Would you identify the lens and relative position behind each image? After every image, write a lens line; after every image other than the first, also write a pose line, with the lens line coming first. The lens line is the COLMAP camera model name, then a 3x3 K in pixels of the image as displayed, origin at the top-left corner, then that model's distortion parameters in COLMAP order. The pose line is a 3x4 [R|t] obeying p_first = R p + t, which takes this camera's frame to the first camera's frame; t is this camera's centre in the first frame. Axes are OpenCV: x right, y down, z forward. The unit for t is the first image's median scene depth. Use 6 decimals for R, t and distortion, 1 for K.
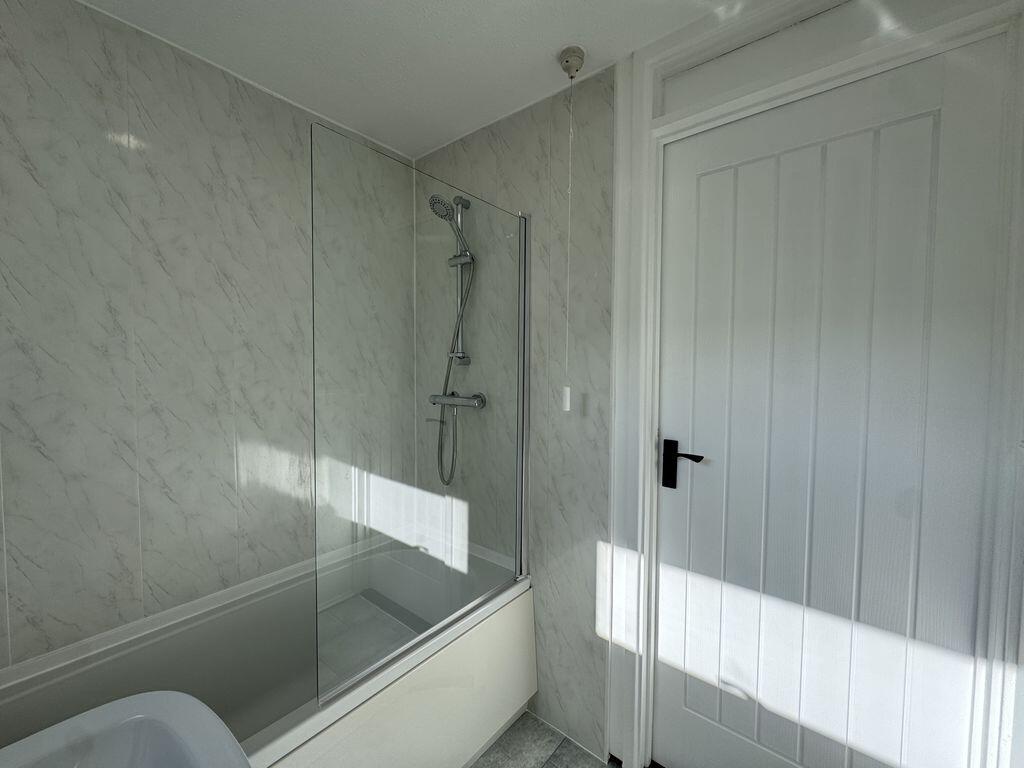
lens RADIAL K [[412.6, 0, 509.9], [0, 412.6, 388.0], [0, 0, 1]] dist [-0.004352, -0.000021]
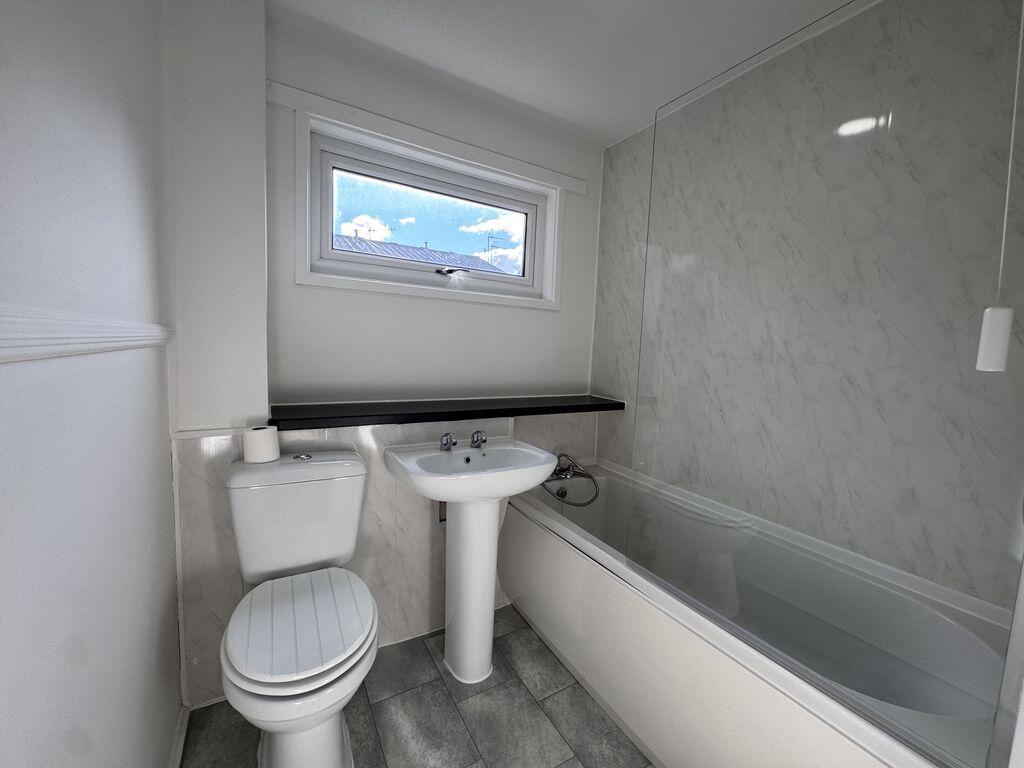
lens RADIAL K [[412.6, 0, 511.1], [0, 412.6, 380.5], [0, 0, 1]] dist [-0.004352, -0.000021]
pose [[-0.333337, 0.068862, -0.940290, 0.610383], [-0.086674, 0.990867, 0.103292, 0.054556], [0.938815, 0.115930, -0.324324, 0.717963]]
